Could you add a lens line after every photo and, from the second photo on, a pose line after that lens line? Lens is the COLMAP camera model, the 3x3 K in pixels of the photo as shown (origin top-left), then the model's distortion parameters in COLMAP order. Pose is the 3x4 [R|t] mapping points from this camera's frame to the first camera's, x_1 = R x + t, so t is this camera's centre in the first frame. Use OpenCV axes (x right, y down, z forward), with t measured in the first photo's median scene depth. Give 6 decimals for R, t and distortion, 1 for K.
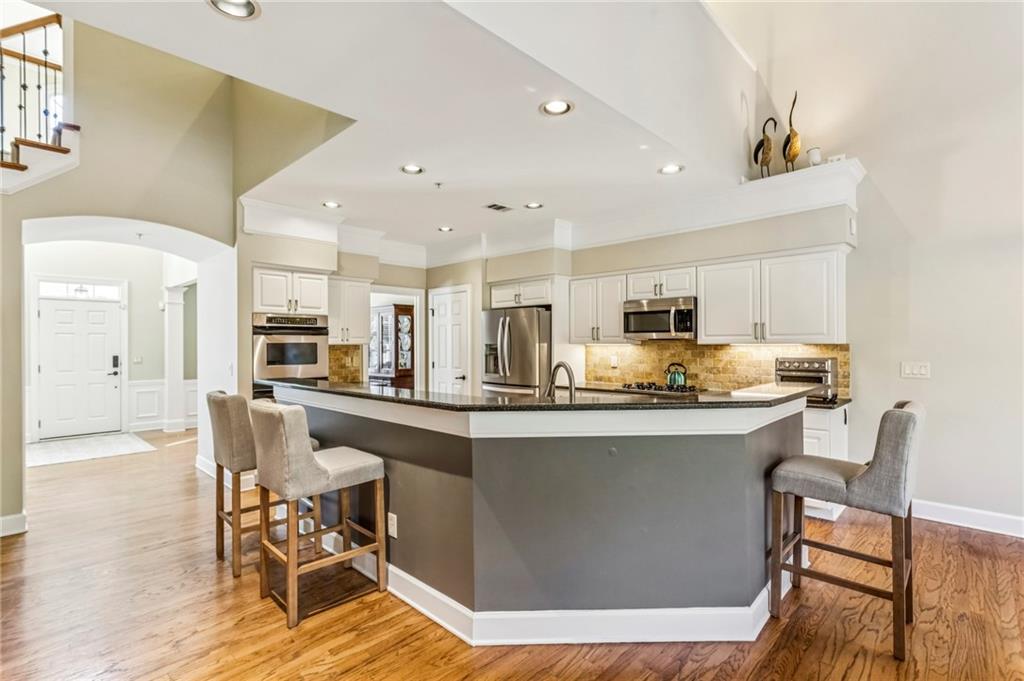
lens RADIAL K [[490.1, 0, 529.5], [0, 490.1, 342.9], [0, 0, 1]] dist [0.000351, 0.000372]
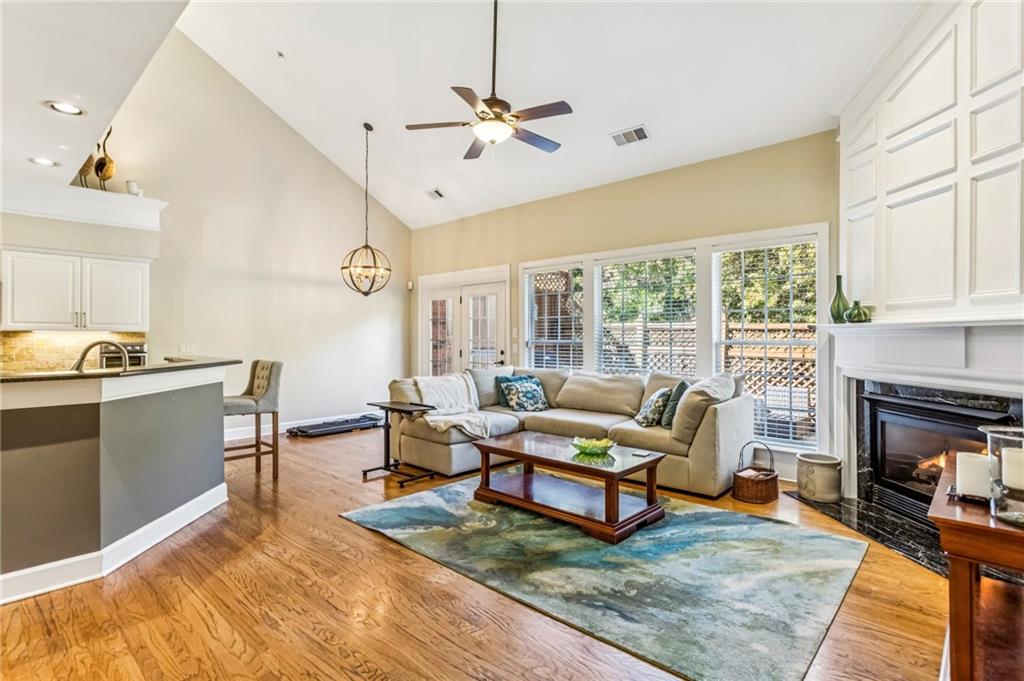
lens RADIAL K [[510.6, 0, 506.9], [0, 510.6, 336.9], [0, 0, 1]] dist [-0.003619, 0.000368]
pose [[-0.000866, 0.004660, 0.999989, -0.723759], [-0.001198, 0.999988, -0.004661, 0.020041], [-0.999999, -0.001202, -0.000860, 0.008032]]
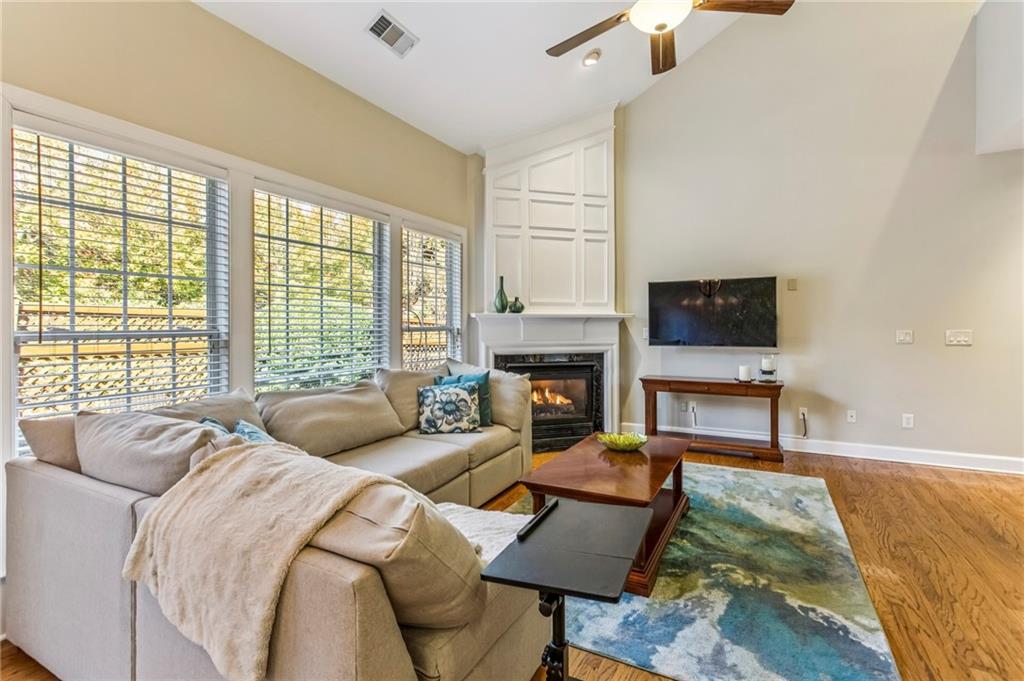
lens RADIAL K [[481.8, 0, 511.6], [0, 481.8, 325.9], [0, 0, 1]] dist [0.000387, 0.000417]
pose [[-0.966229, 0.009511, -0.257510, 0.520647], [0.009598, 0.999954, 0.000919, 0.020453], [0.257506, -0.001584, -0.966275, 0.544030]]
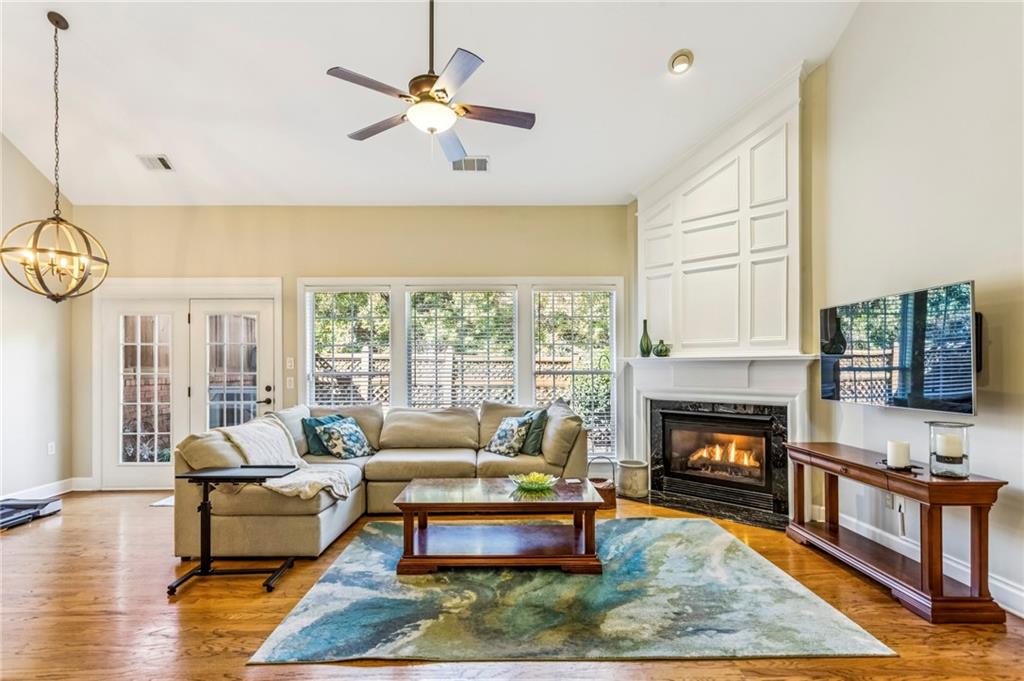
lens RADIAL K [[498.3, 0, 511.2], [0, 498.3, 366.4], [0, 0, 1]] dist [0.001741, 0.000801]
pose [[-0.694295, 0.008272, 0.719643, -0.412030], [0.006080, 0.999966, -0.005628, 0.017439], [-0.719664, 0.000467, -0.694322, 0.461082]]
